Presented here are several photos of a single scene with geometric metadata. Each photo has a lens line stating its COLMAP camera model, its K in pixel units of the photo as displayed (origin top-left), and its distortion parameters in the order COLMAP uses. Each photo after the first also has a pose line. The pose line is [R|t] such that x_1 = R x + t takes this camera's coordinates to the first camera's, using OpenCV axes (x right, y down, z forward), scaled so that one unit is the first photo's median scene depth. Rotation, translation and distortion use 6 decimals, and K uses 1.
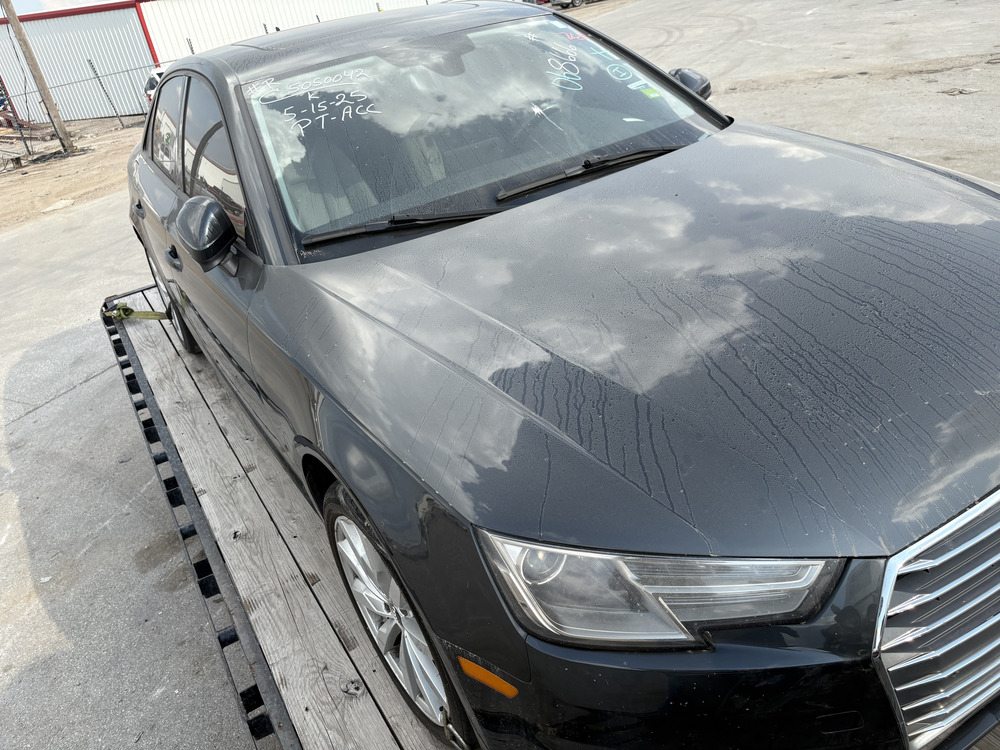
lens RADIAL K [[752.0, 0, 490.0], [0, 752.0, 380.6], [0, 0, 1]] dist [0.014910, -0.022967]
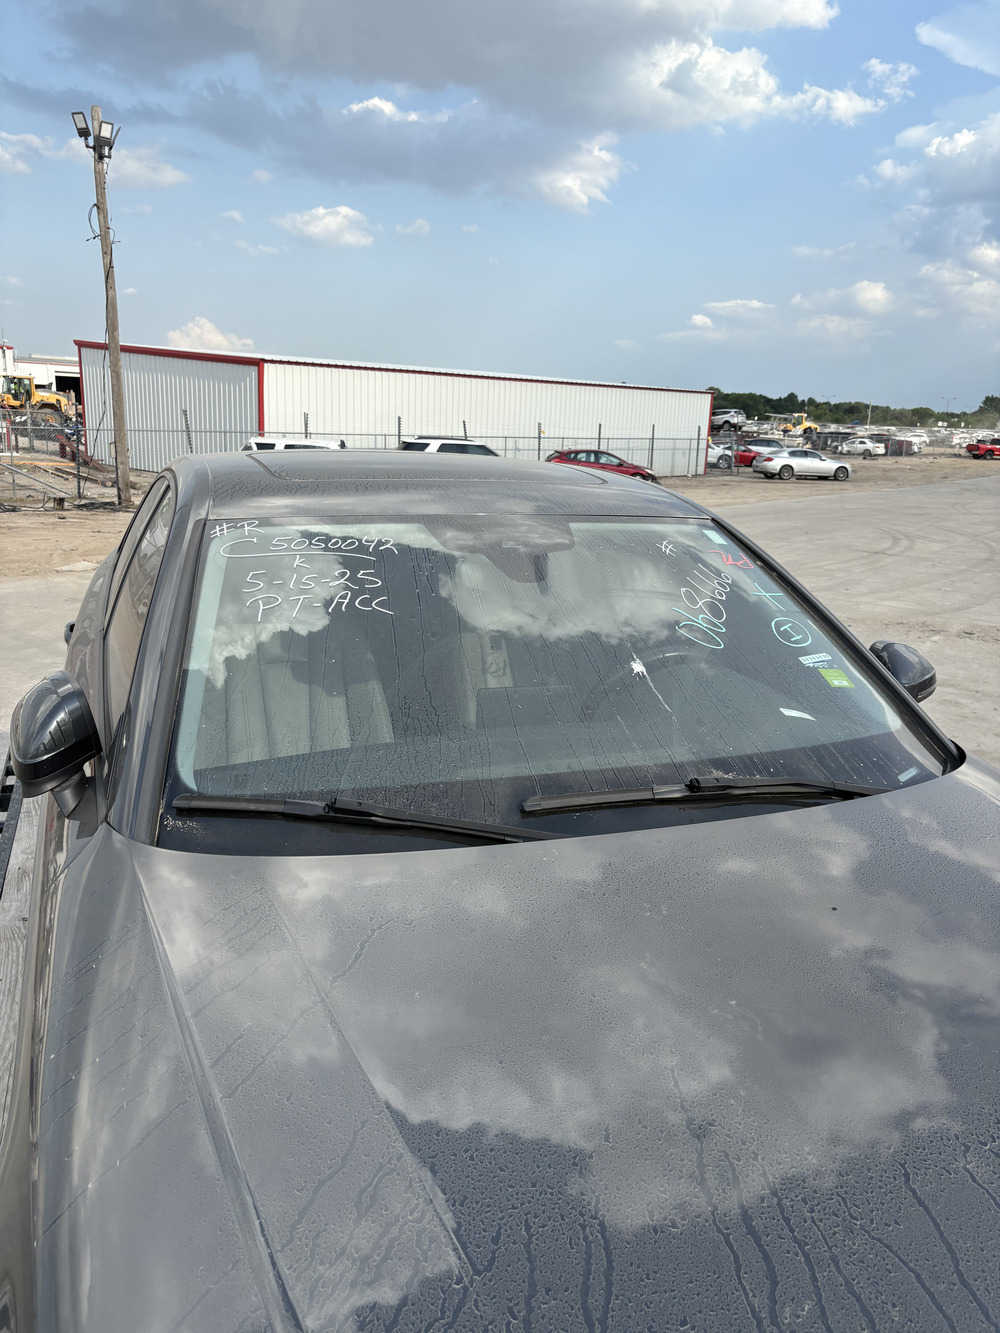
lens RADIAL K [[1002.4, 0, 506.5], [0, 1002.4, 660.0], [0, 0, 1]] dist [0.014910, -0.022967]
pose [[0.963674, 0.240366, -0.116429, 0.035090], [-0.261235, 0.939008, -0.223654, -0.104737], [0.055569, 0.245945, 0.967690, 0.140293]]
